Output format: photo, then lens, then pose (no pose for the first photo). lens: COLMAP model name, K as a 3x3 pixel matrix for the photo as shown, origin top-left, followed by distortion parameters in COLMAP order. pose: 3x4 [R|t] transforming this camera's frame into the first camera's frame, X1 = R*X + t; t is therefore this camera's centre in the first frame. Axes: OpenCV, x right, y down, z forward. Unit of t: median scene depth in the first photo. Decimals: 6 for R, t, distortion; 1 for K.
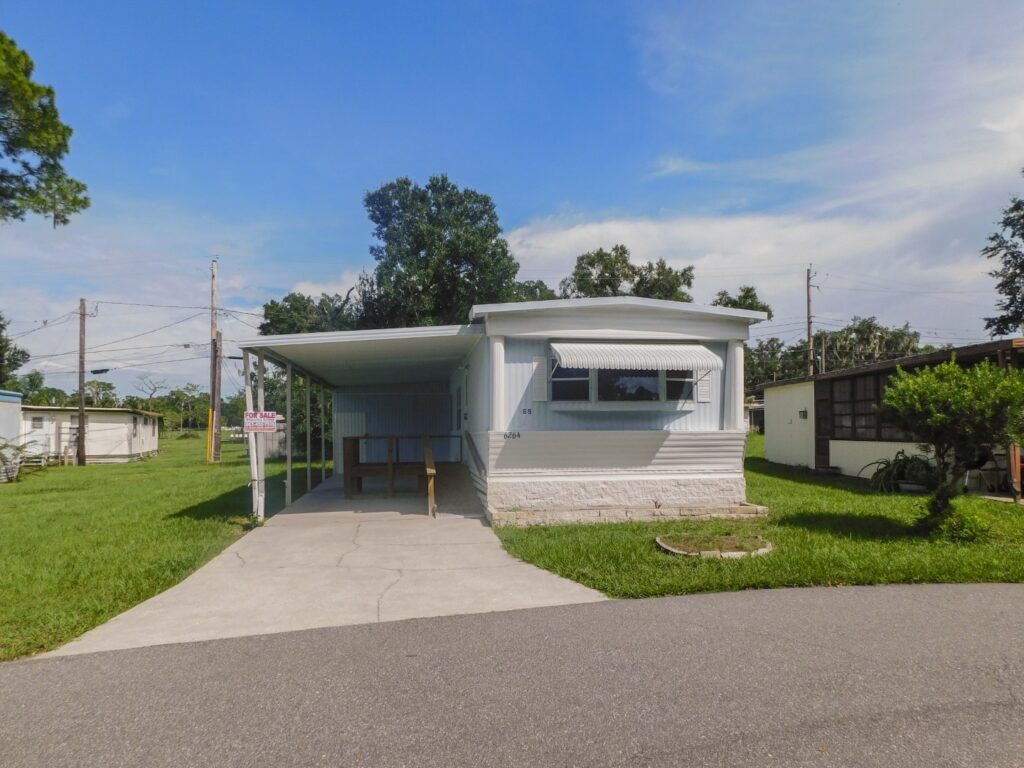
lens RADIAL K [[701.8, 0, 511.6], [0, 701.8, 407.3], [0, 0, 1]] dist [-0.064565, 0.052297]
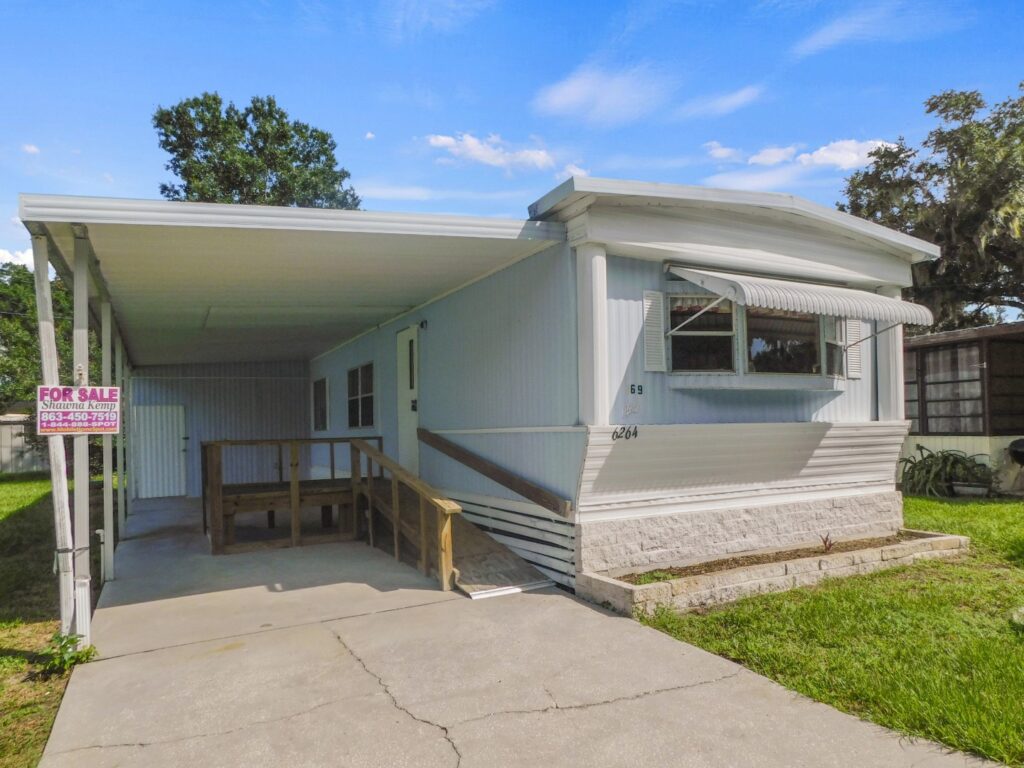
lens RADIAL K [[695.4, 0, 508.7], [0, 695.4, 411.3], [0, 0, 1]] dist [-0.065385, 0.052588]
pose [[0.944520, -0.004650, 0.328422, -0.244714], [0.002815, 0.999978, 0.006064, 0.018928], [-0.328442, -0.004803, 0.944512, 0.510593]]
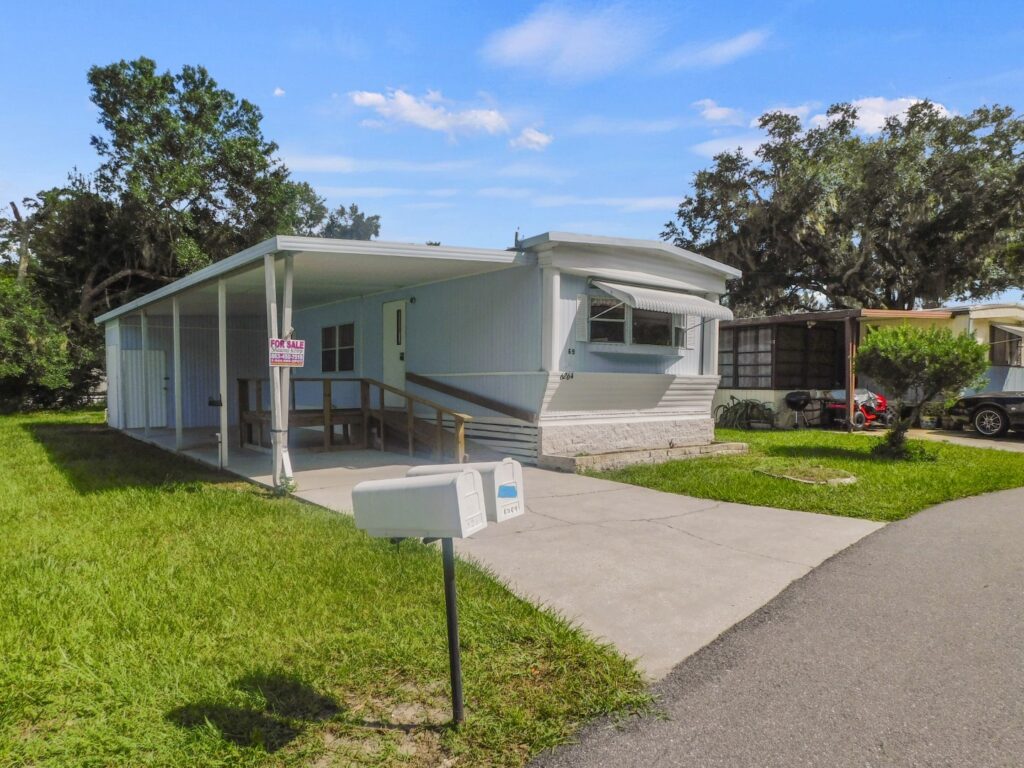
lens RADIAL K [[701.8, 0, 511.6], [0, 701.8, 407.3], [0, 0, 1]] dist [-0.064565, 0.052297]
pose [[0.854036, -0.007686, 0.520157, -0.529239], [-0.027576, 0.997816, 0.060021, 0.026011], [-0.519482, -0.065604, 0.851959, 0.225266]]
